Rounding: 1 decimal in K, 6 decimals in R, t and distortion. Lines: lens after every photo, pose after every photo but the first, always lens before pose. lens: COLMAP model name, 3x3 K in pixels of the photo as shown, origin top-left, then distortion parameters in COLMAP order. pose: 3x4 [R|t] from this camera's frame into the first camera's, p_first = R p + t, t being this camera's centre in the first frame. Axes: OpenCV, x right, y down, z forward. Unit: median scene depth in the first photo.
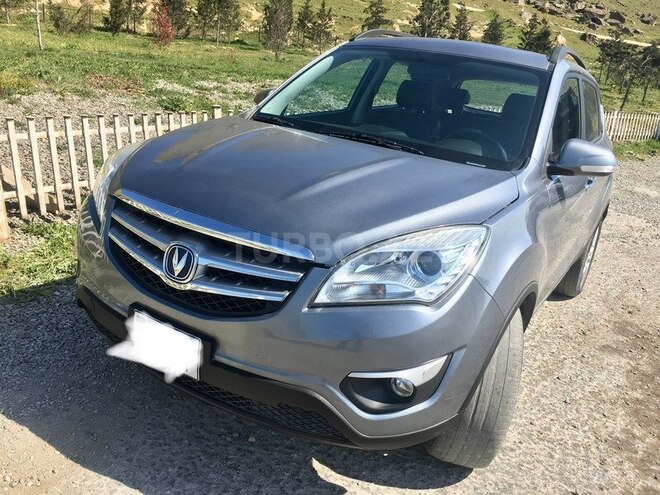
lens RADIAL K [[588.1, 0, 330.0], [0, 588.1, 247.5], [0, 0, 1]] dist [-0.000992, -0.009732]
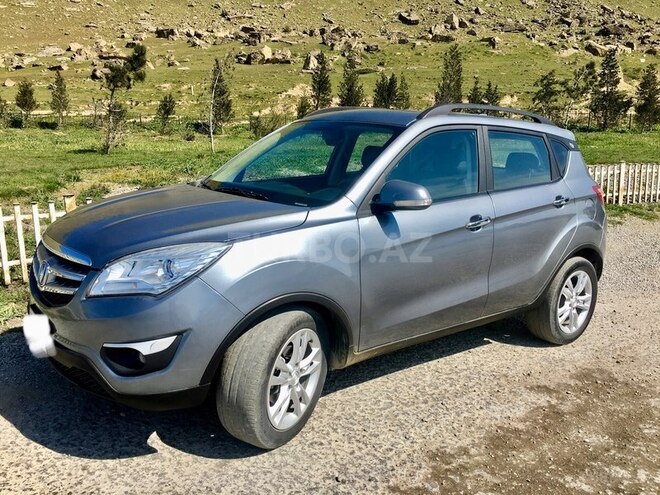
lens RADIAL K [[588.1, 0, 330.0], [0, 588.1, 247.5], [0, 0, 1]] dist [-0.000992, -0.009732]
pose [[0.925502, -0.035167, -0.377106, 0.628803], [-0.017863, 0.990519, -0.136210, 0.094112], [0.378321, 0.132799, 0.916099, -0.089482]]
